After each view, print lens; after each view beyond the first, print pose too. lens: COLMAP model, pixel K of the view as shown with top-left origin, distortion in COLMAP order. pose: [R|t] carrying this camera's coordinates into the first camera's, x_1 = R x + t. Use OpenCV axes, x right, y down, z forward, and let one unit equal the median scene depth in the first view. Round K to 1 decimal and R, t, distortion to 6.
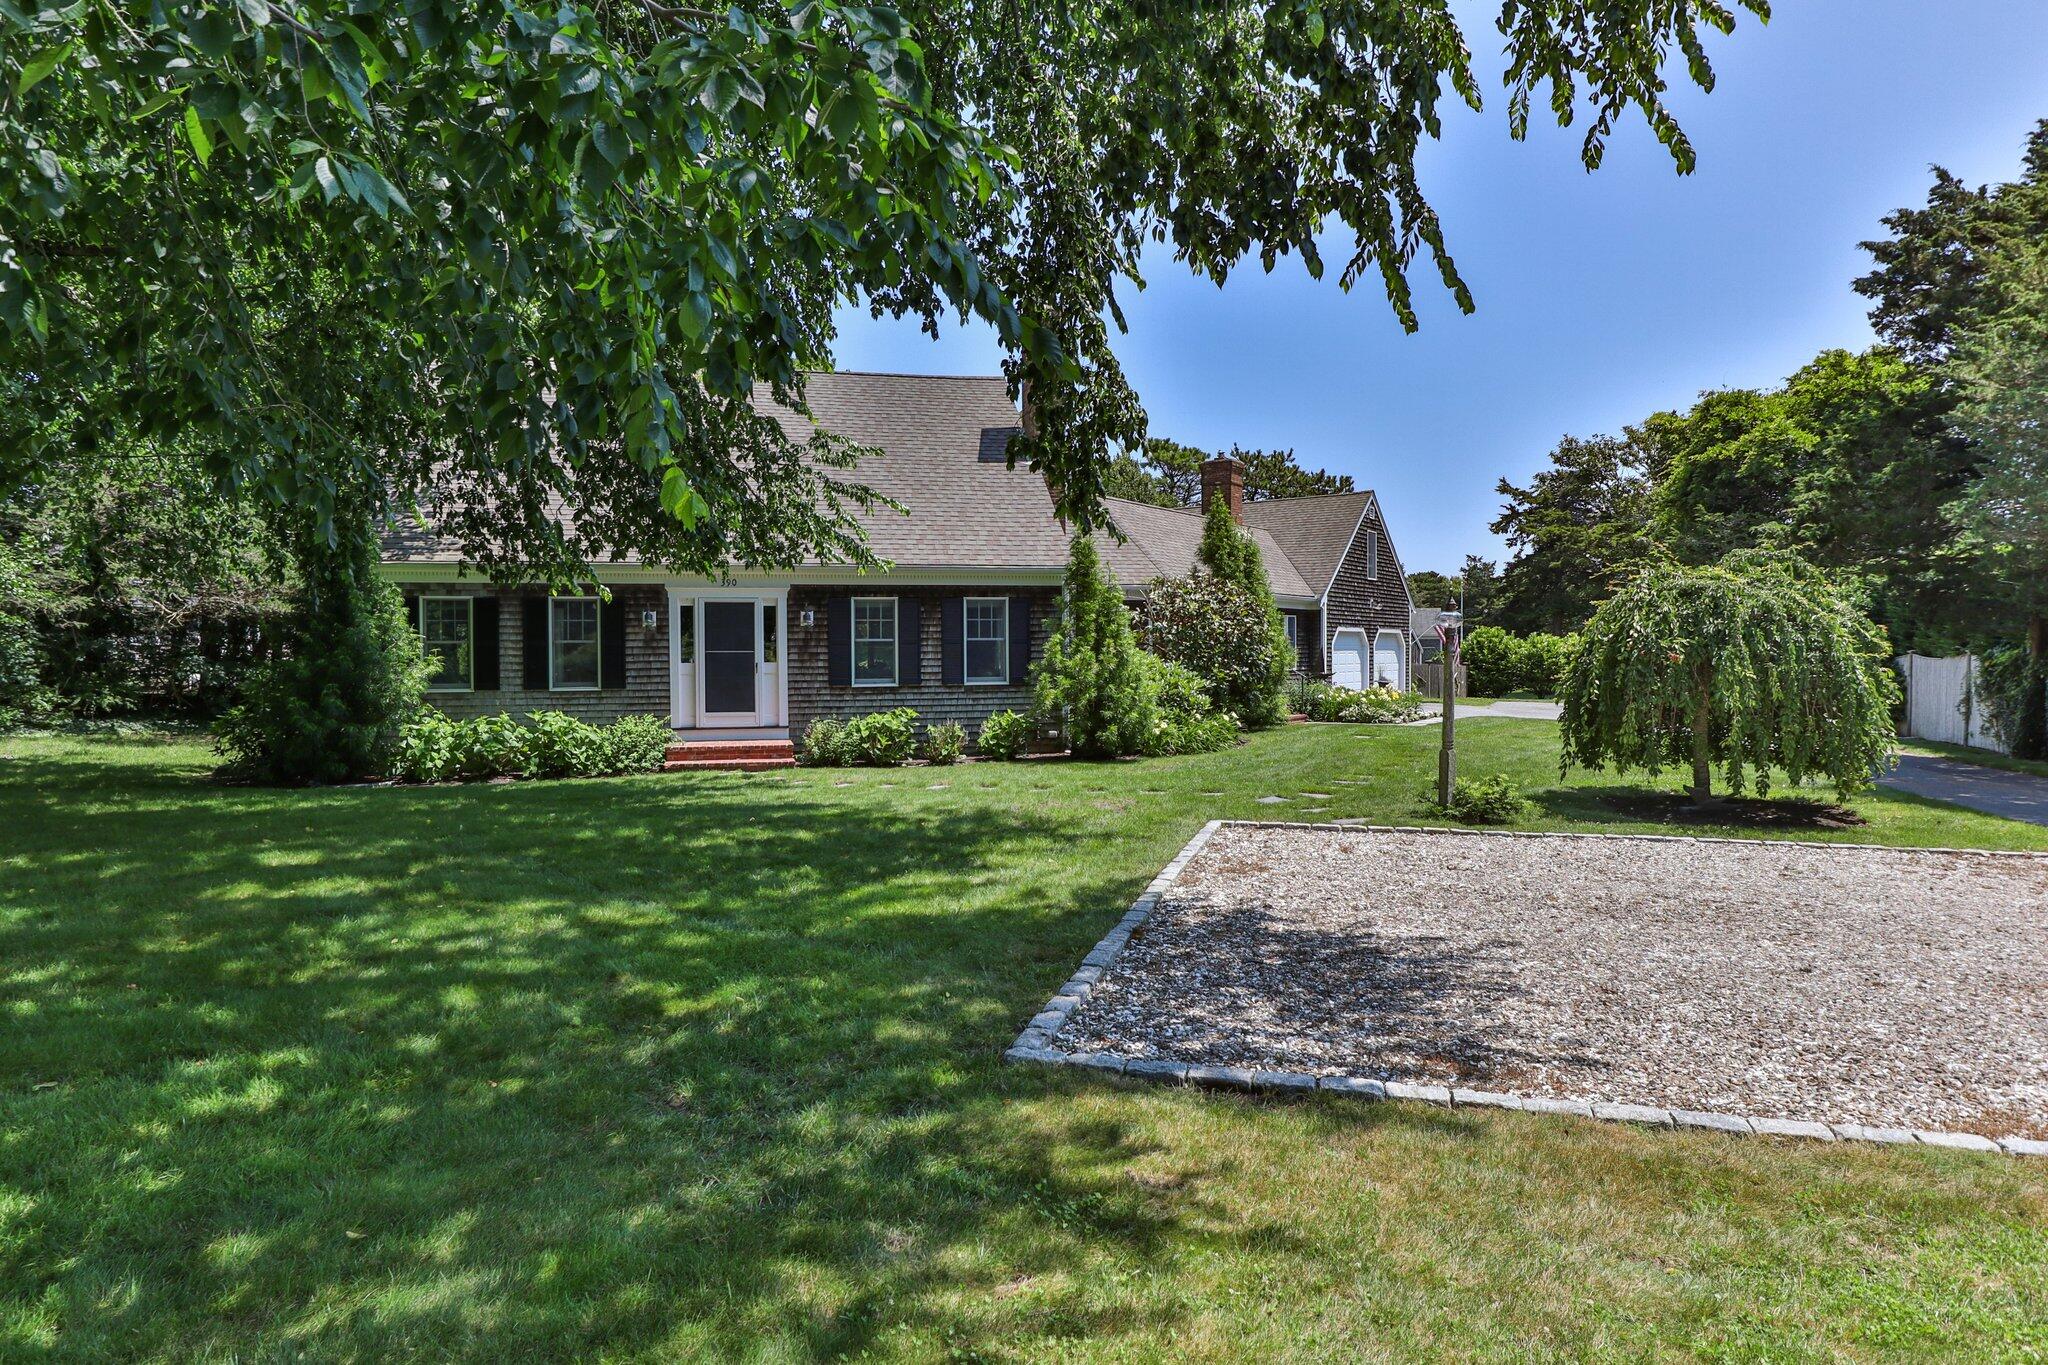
lens RADIAL K [[1189.1, 0, 1037.4], [0, 1189.1, 667.0], [0, 0, 1]] dist [-0.024499, 0.003225]
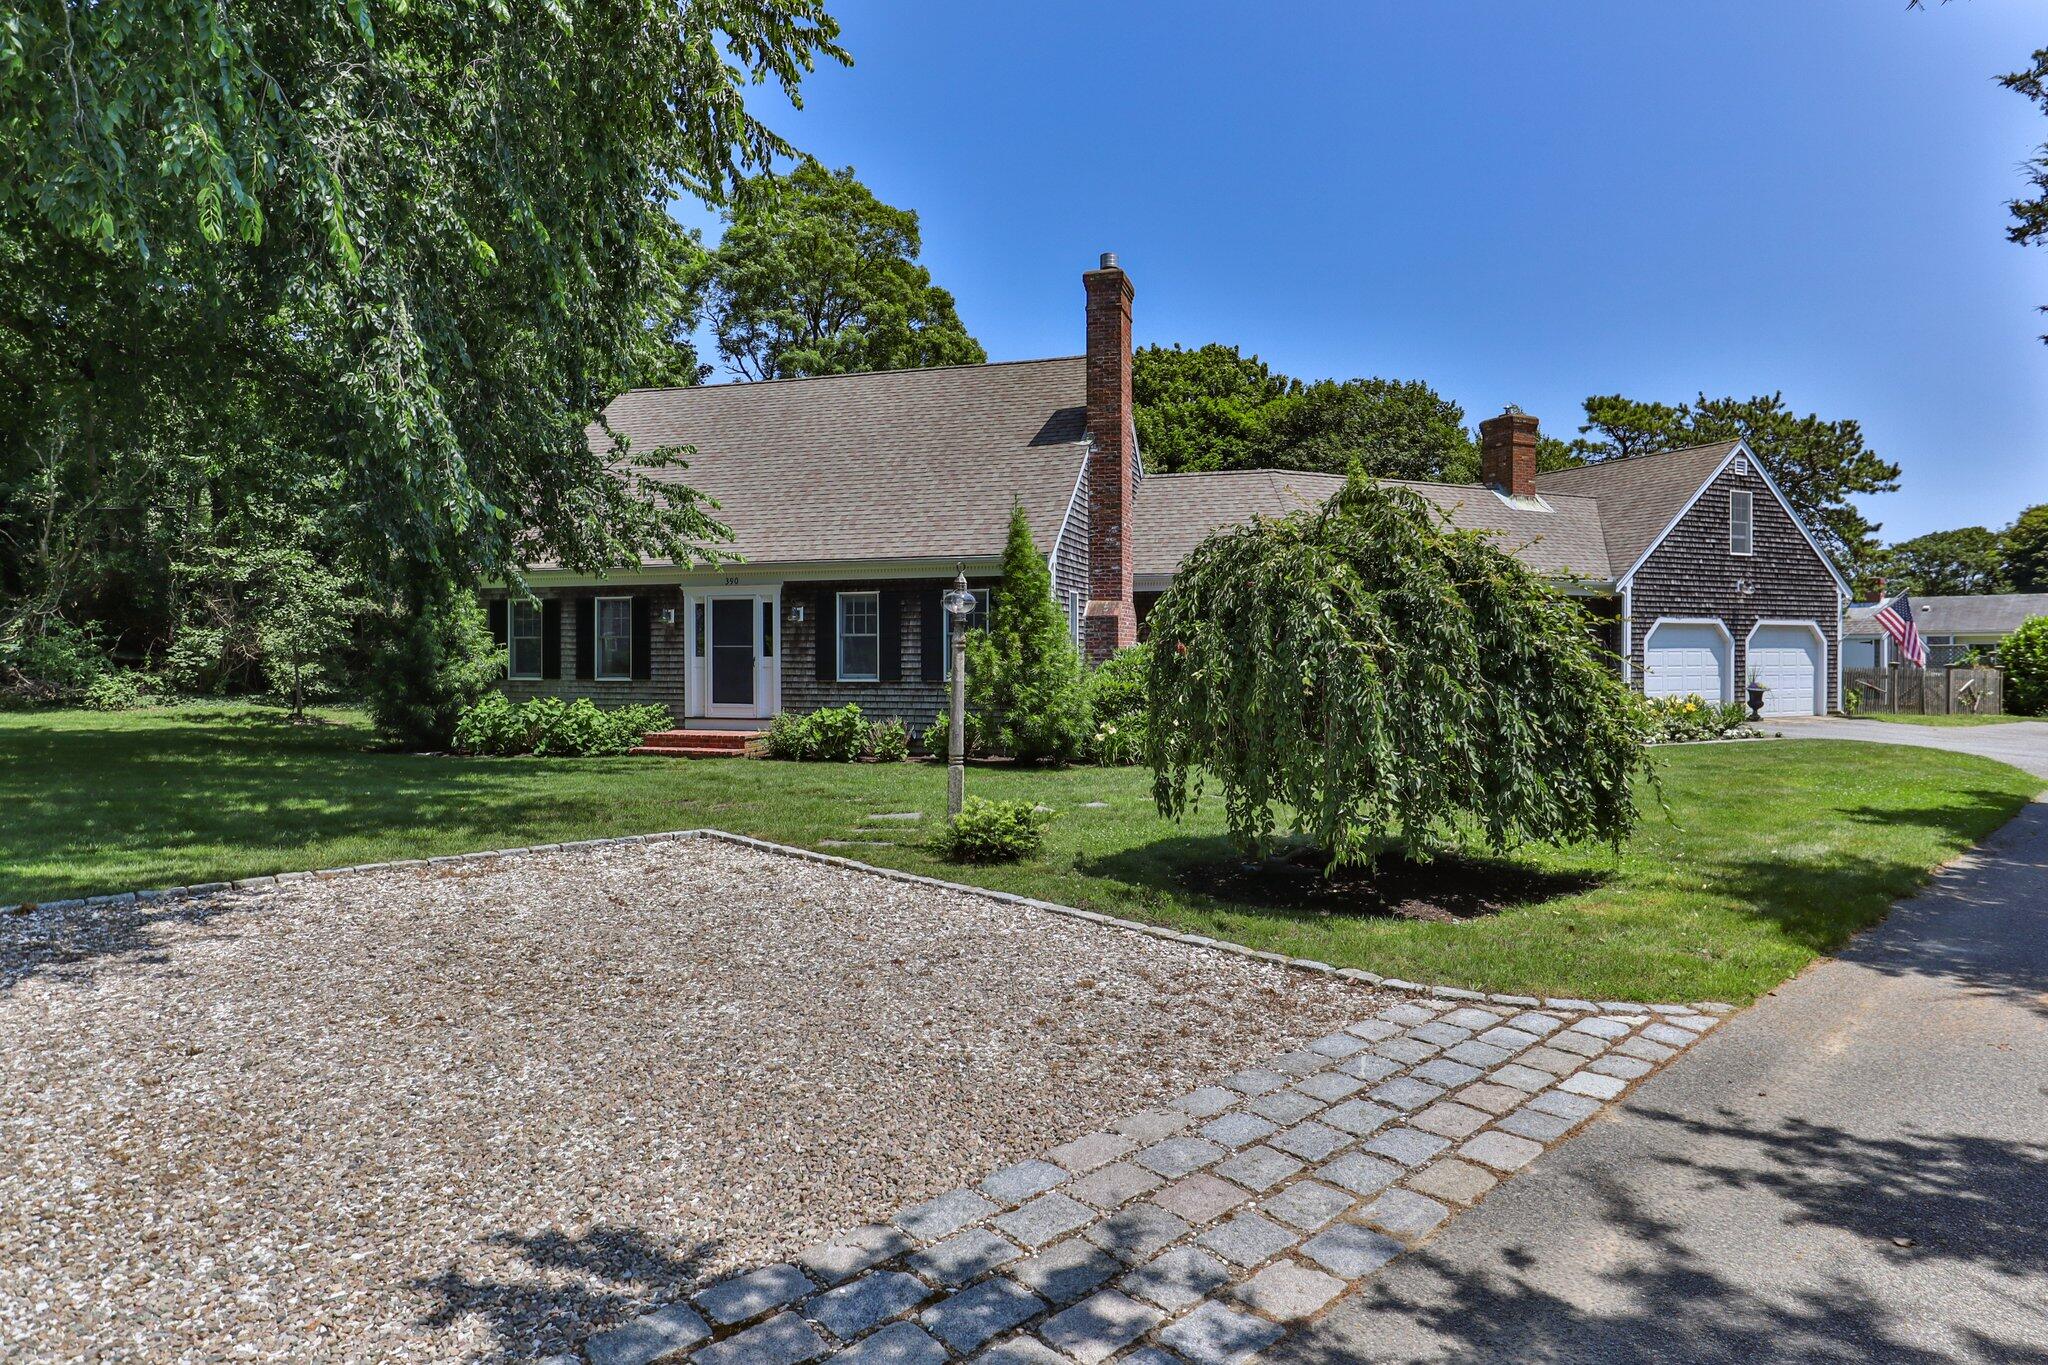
lens RADIAL K [[1189.1, 0, 1037.4], [0, 1189.1, 667.0], [0, 0, 1]] dist [-0.024499, 0.003225]
pose [[0.865904, 0.010911, -0.500091, 0.514394], [-0.009583, 0.999940, 0.005224, -0.002746], [0.500118, 0.000269, 0.865957, 0.223045]]
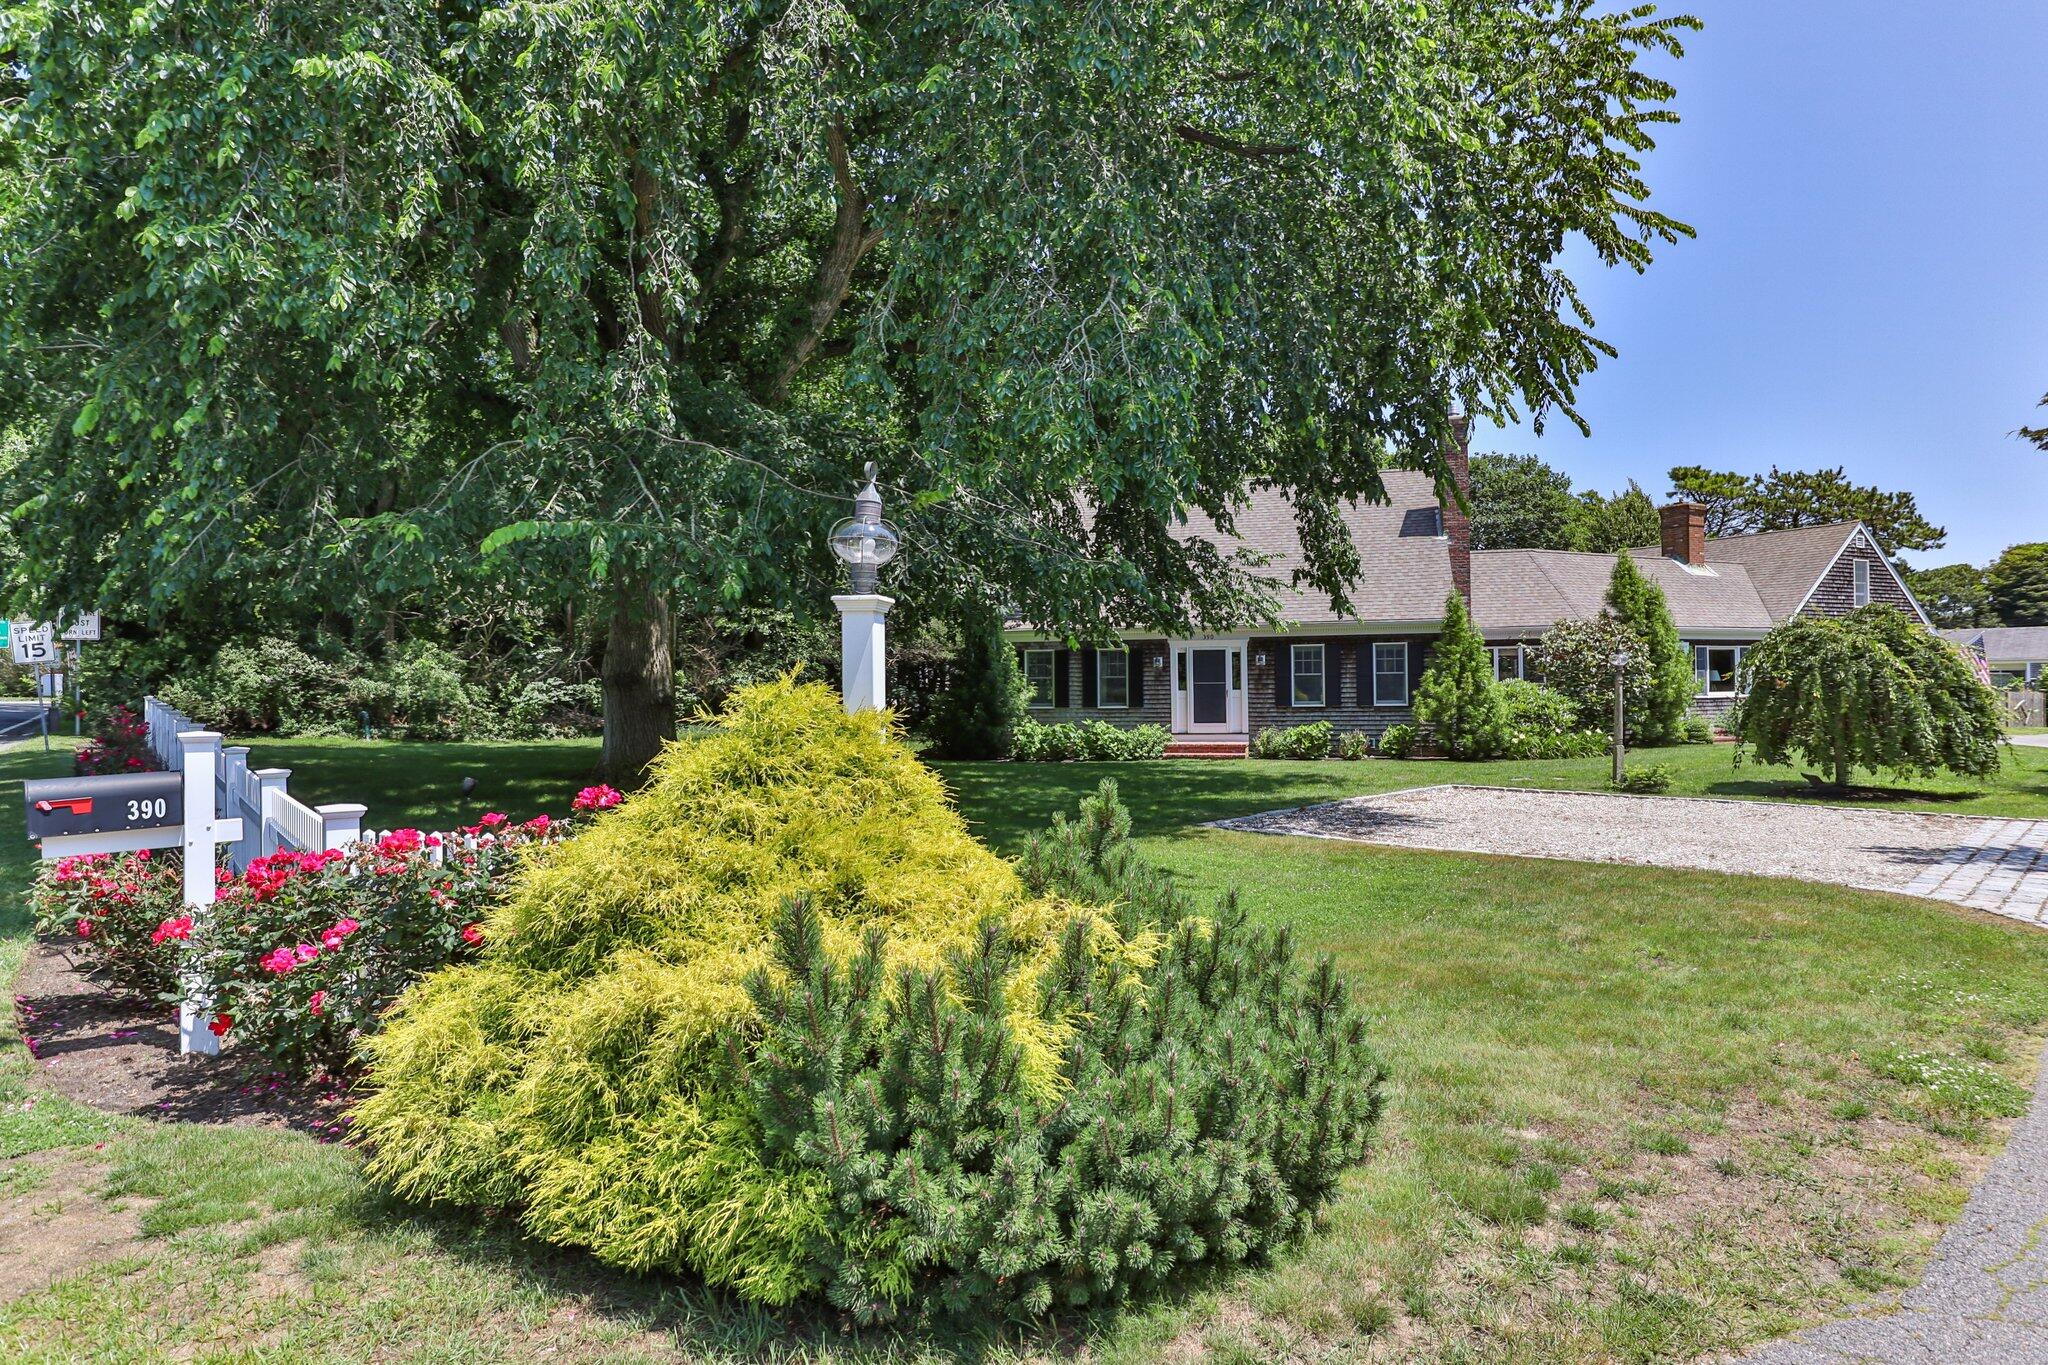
lens RADIAL K [[1215.2, 0, 1024.0], [0, 1215.2, 682.5], [0, 0, 1]] dist [-0.012078, -0.002522]
pose [[0.881381, -0.005587, -0.472372, 0.264669], [0.000132, 0.999933, -0.011582, 0.004451], [0.472405, 0.010146, 0.881323, -0.473238]]
